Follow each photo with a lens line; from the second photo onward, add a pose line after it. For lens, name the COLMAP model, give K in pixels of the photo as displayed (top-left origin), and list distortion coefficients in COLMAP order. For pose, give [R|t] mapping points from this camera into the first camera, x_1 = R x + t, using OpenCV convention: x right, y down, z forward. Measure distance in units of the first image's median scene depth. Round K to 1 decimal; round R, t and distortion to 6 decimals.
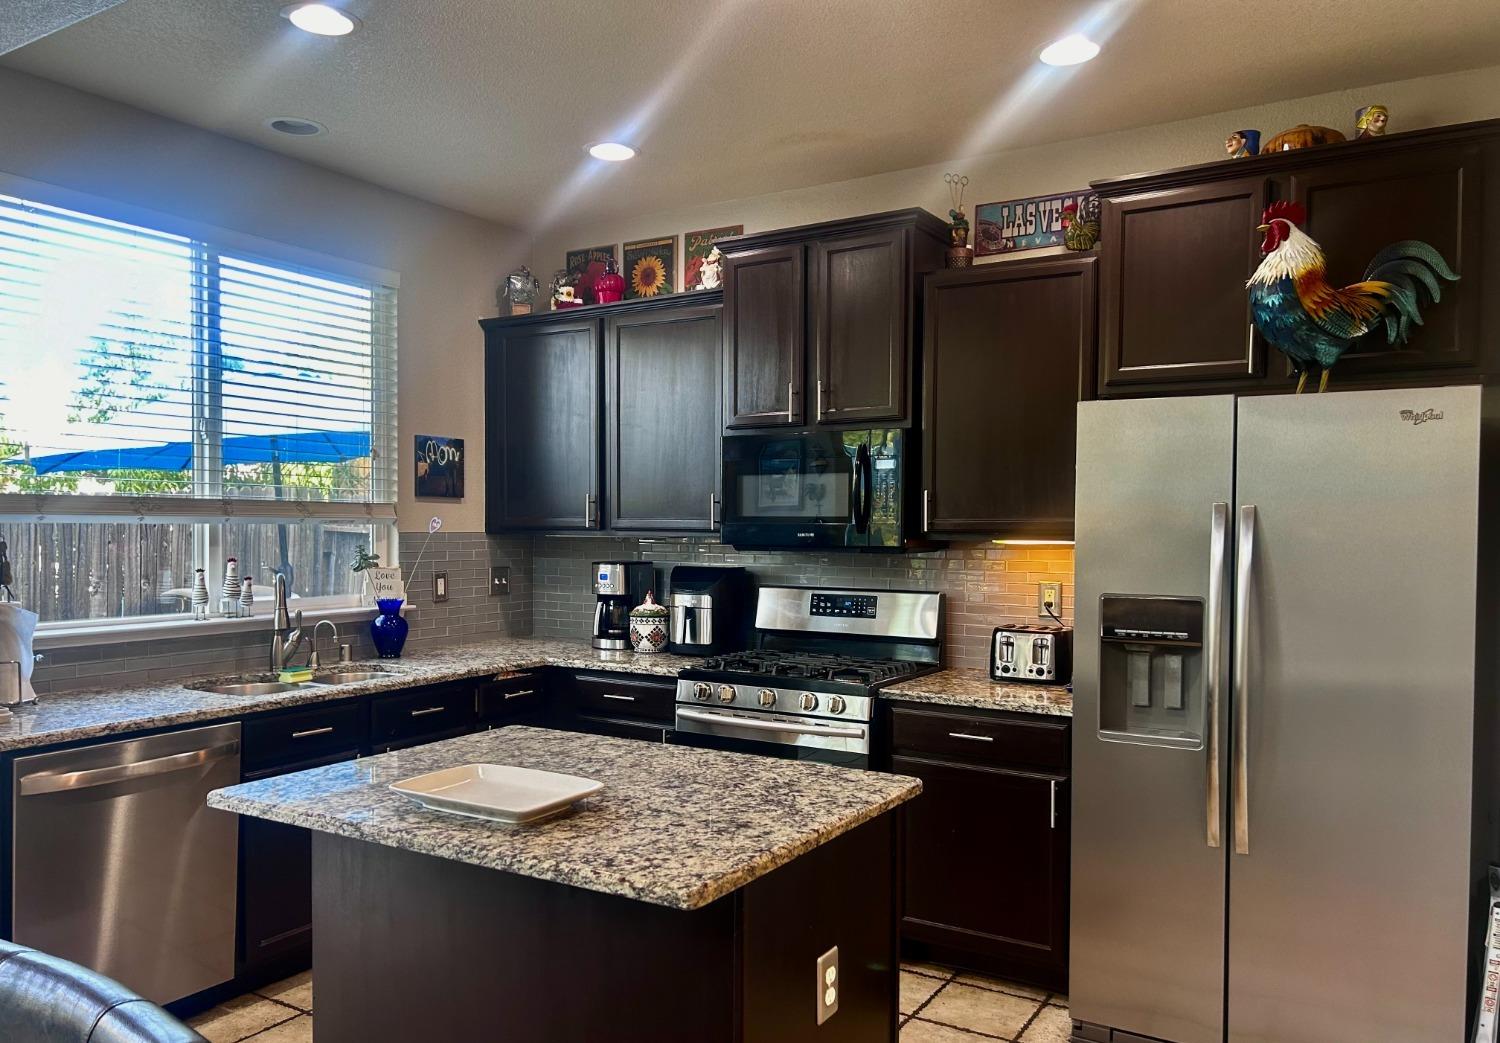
lens RADIAL K [[1118.7, 0, 742.5], [0, 1118.7, 549.4], [0, 0, 1]] dist [0.046136, -0.038604]
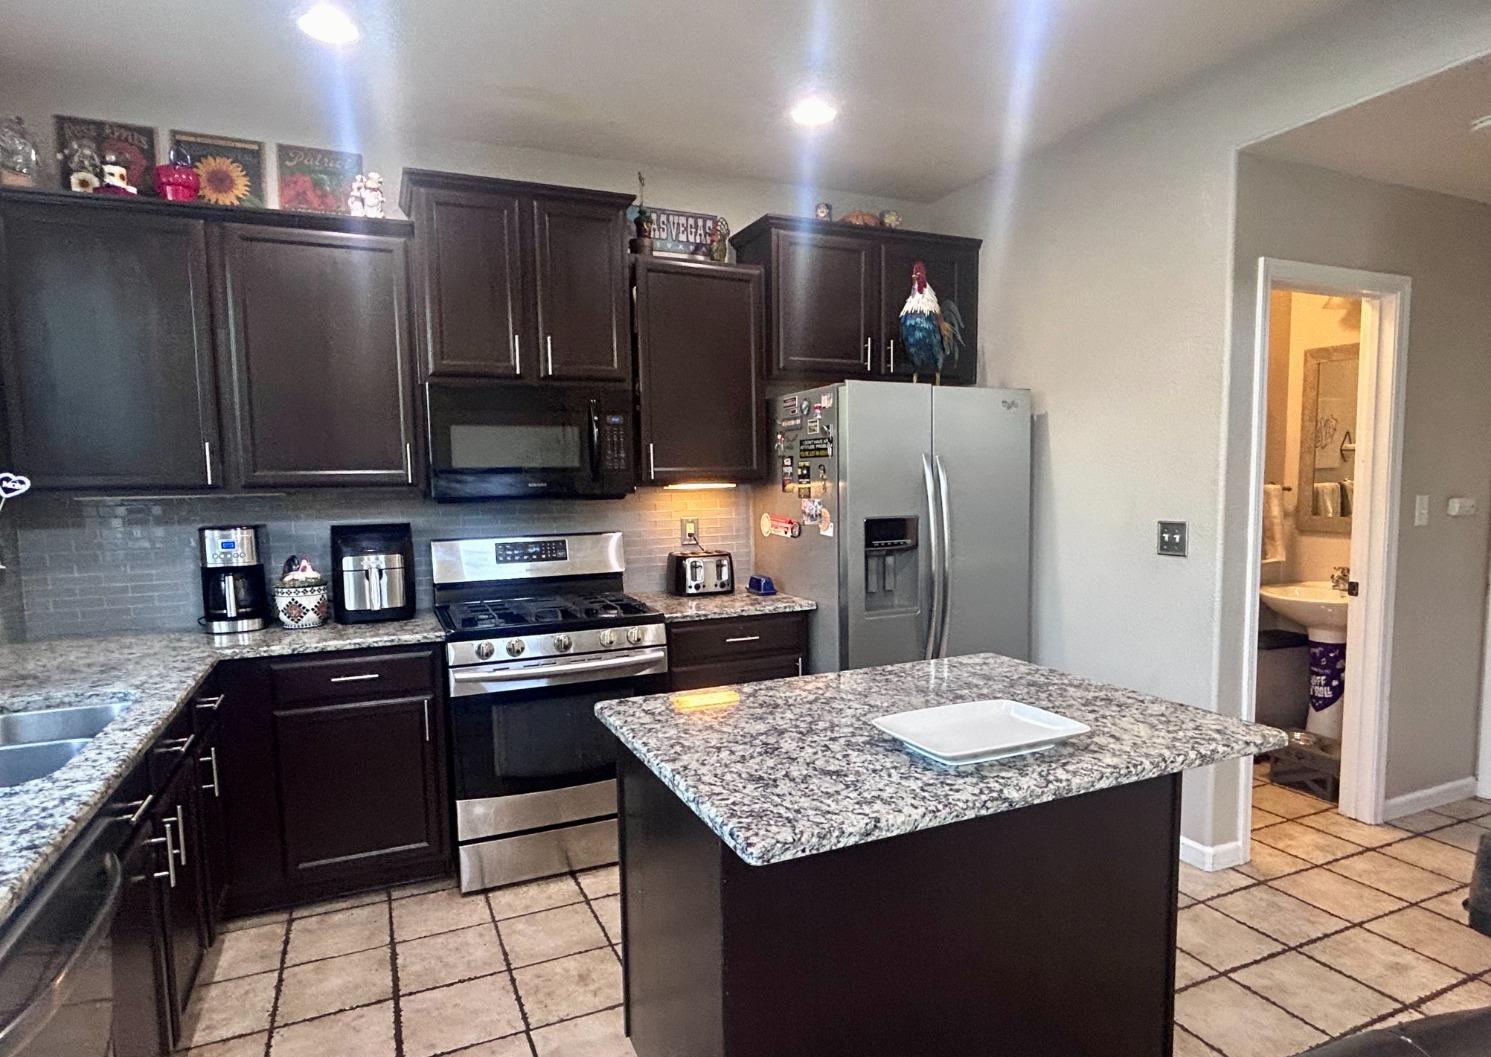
lens RADIAL K [[850.6, 0, 746.3], [0, 850.6, 555.3], [0, 0, 1]] dist [-0.002116, 0.001640]
pose [[0.561512, -0.089241, 0.822642, -0.497235], [0.038050, 0.995900, 0.082064, -0.005811], [-0.826593, -0.014779, 0.562605, 0.391721]]
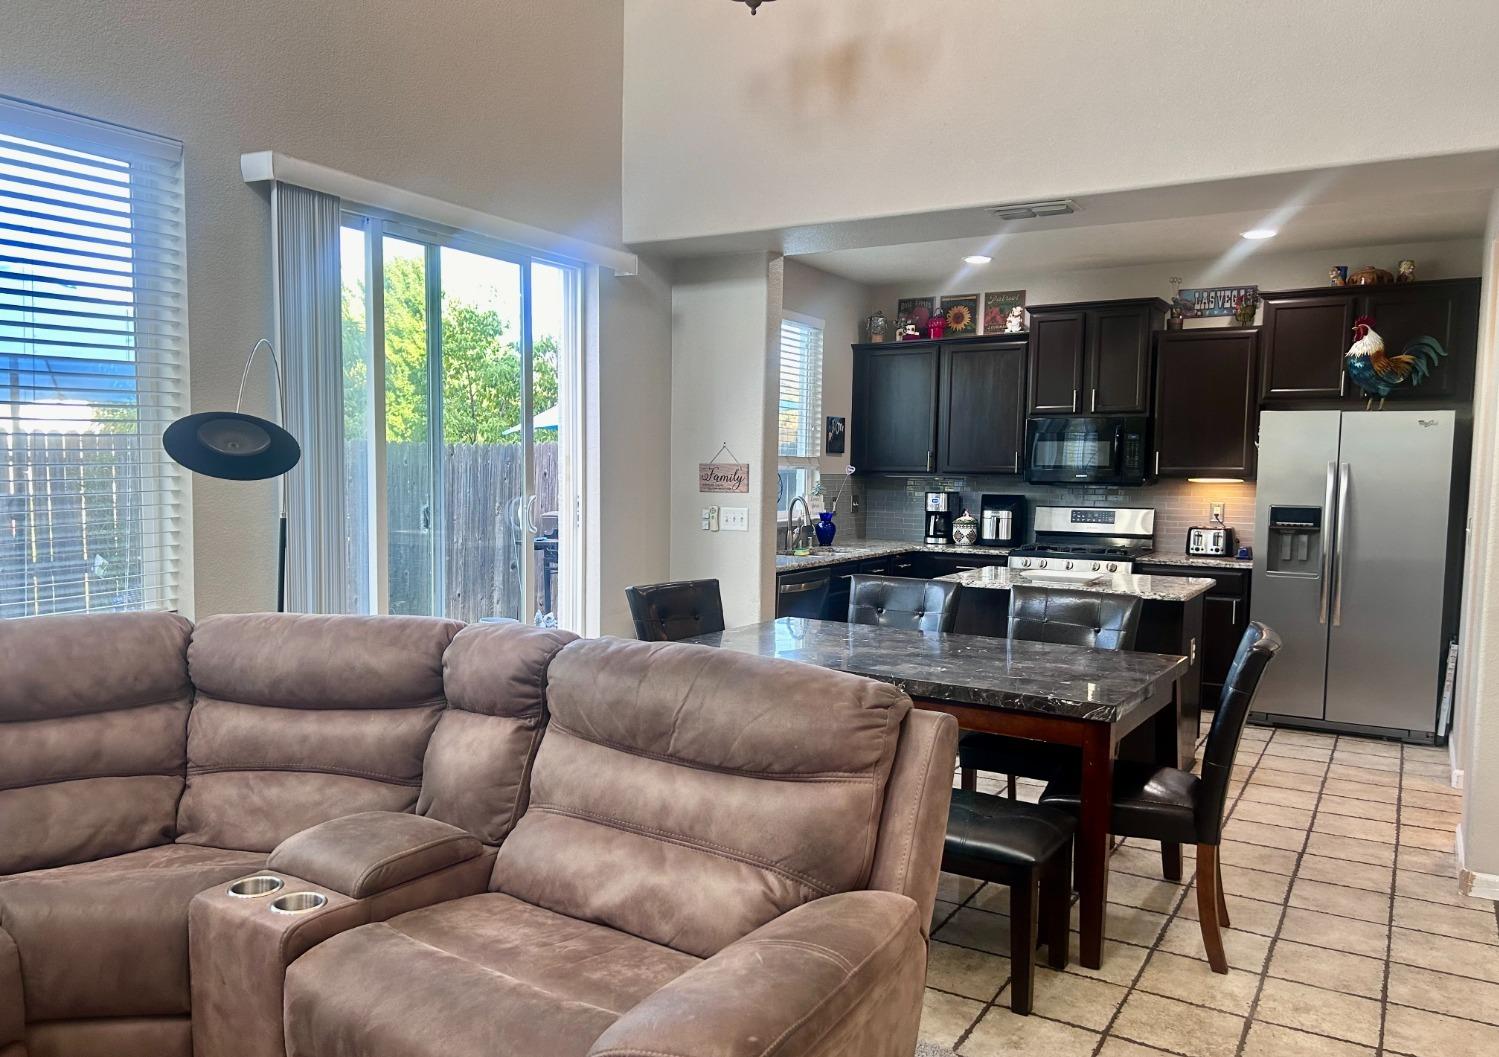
lens RADIAL K [[1117.8, 0, 747.3], [0, 1117.8, 557.3], [0, 0, 1]] dist [0.047745, -0.051177]
pose [[0.999791, 0.004114, 0.020037, -0.517731], [-0.005263, 0.998325, 0.057624, 0.015918], [-0.019767, -0.057717, 0.998137, -0.798397]]
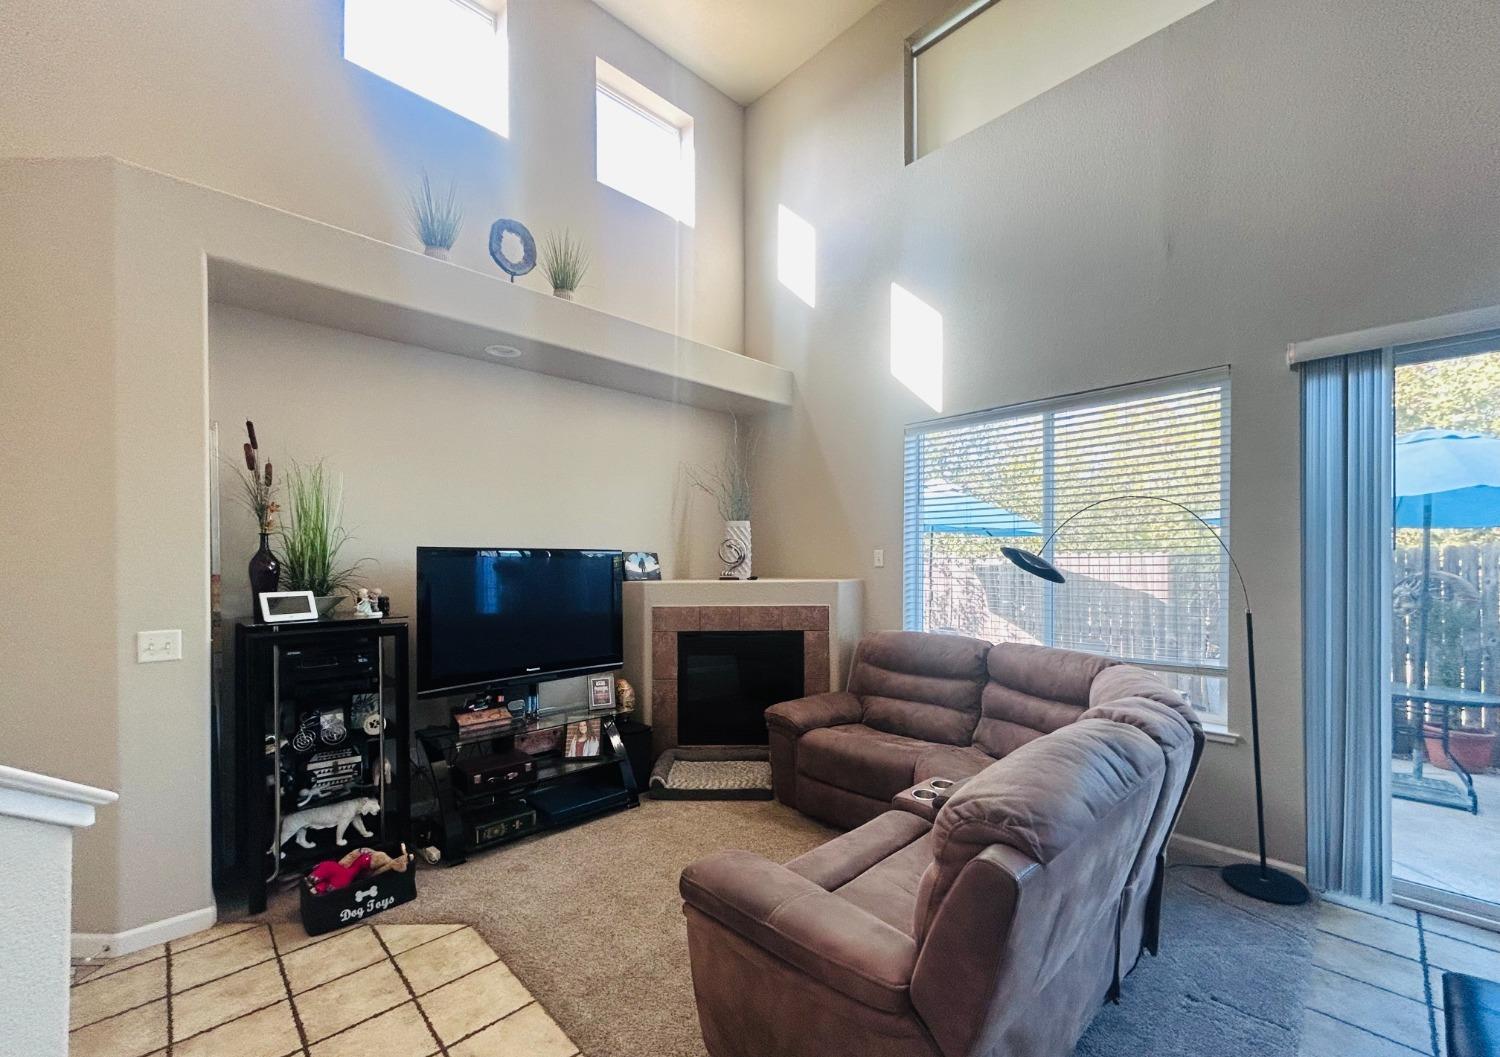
lens RADIAL K [[611.6, 0, 759.8], [0, 611.6, 561.6], [0, 0, 1]] dist [-0.003211, -0.000279]
pose [[-0.227046, -0.002669, -0.973880, -0.114194], [-0.021799, 0.999760, 0.002342, -0.006375], [0.973640, 0.021762, -0.227050, -0.284335]]
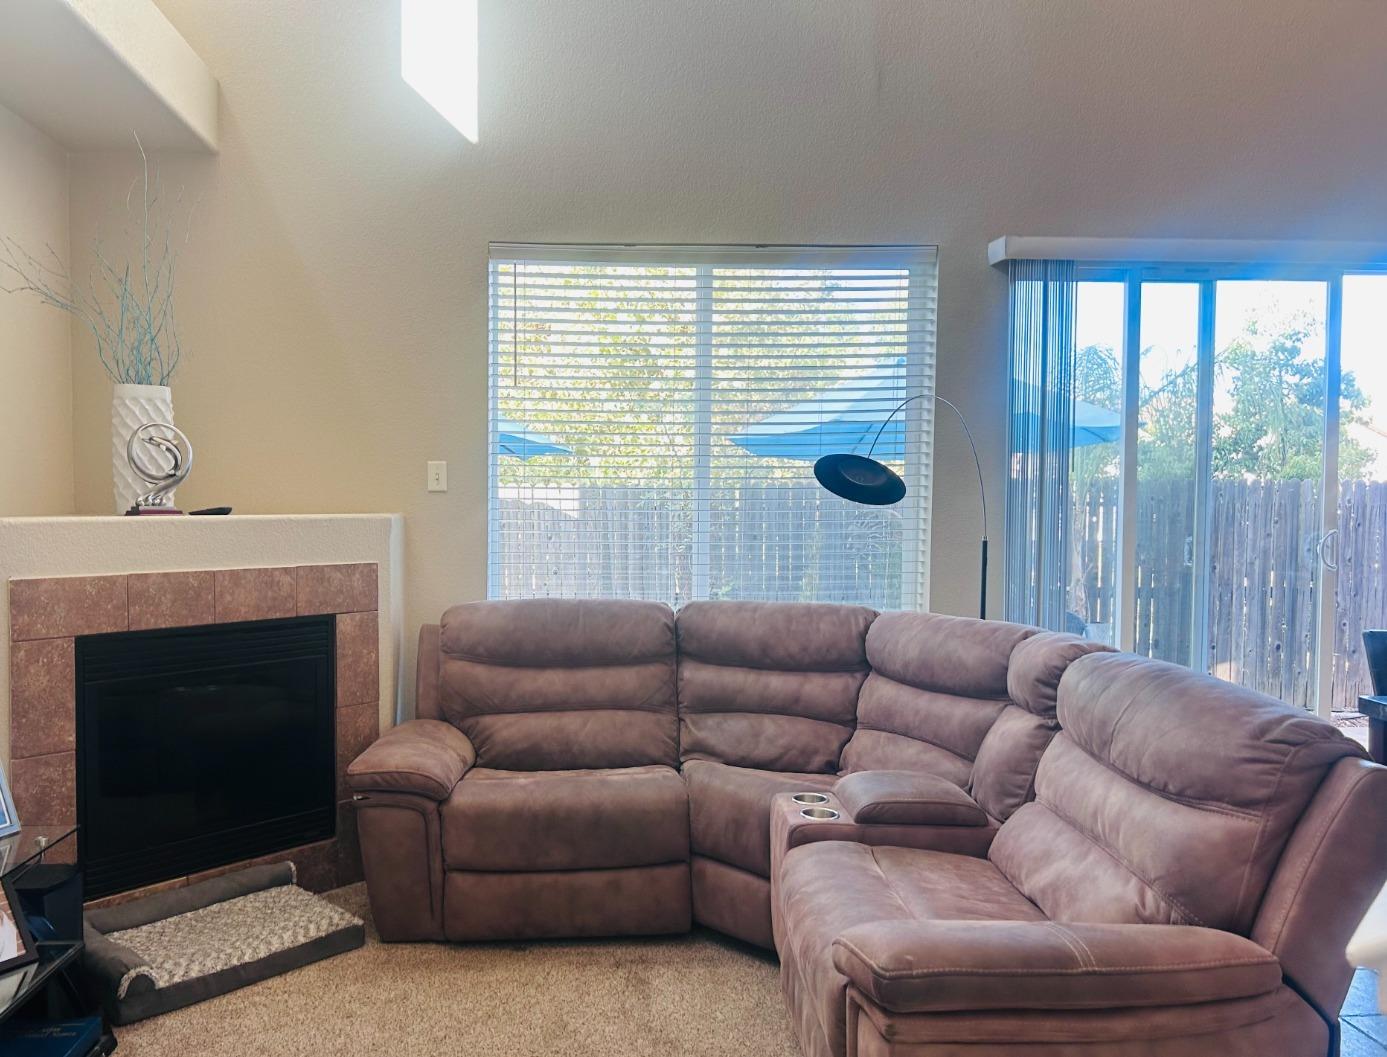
lens RADIAL K [[1126.4, 0, 660.2], [0, 1126.4, 540.0], [0, 0, 1]] dist [0.049122, -0.048819]
pose [[0.581260, 0.020523, -0.813459, -0.184722], [-0.018333, 0.999758, 0.012123, 0.029946], [0.813511, 0.007866, 0.581496, -0.773734]]
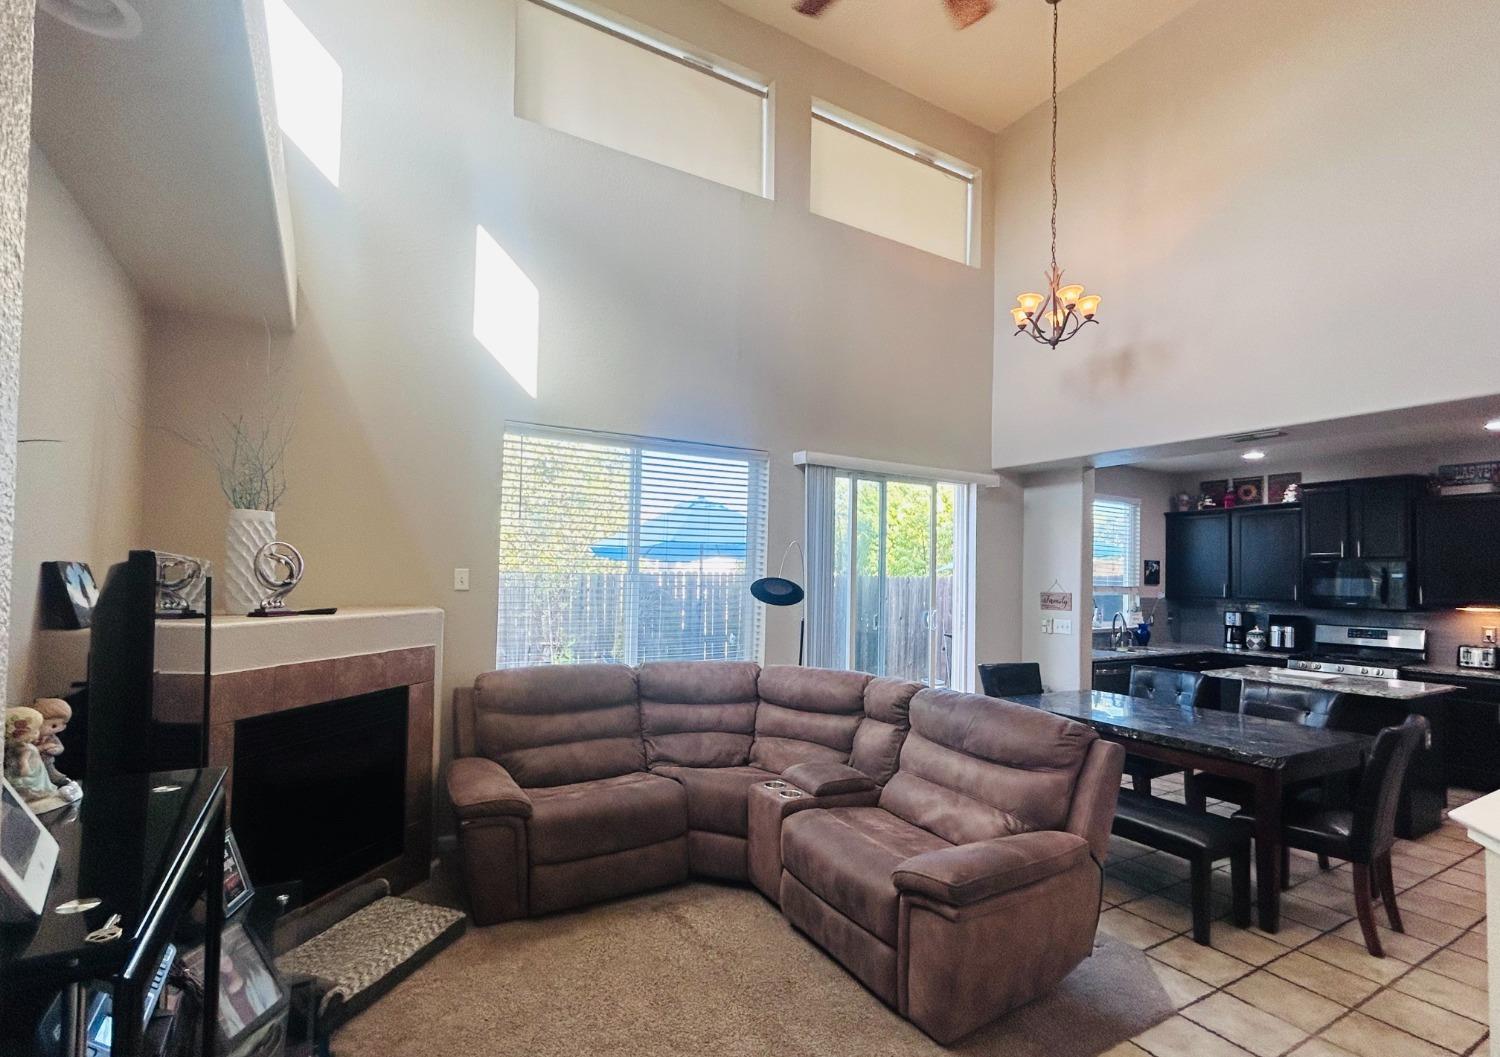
lens RADIAL K [[705.6, 0, 759.2], [0, 705.6, 556.5], [0, 0, 1]] dist [-0.000491, 0.002349]
pose [[0.890442, -0.004028, -0.455078, -0.398709], [-0.023029, 0.998281, -0.053896, -0.002925], [0.454513, 0.058471, 0.888819, -0.981385]]
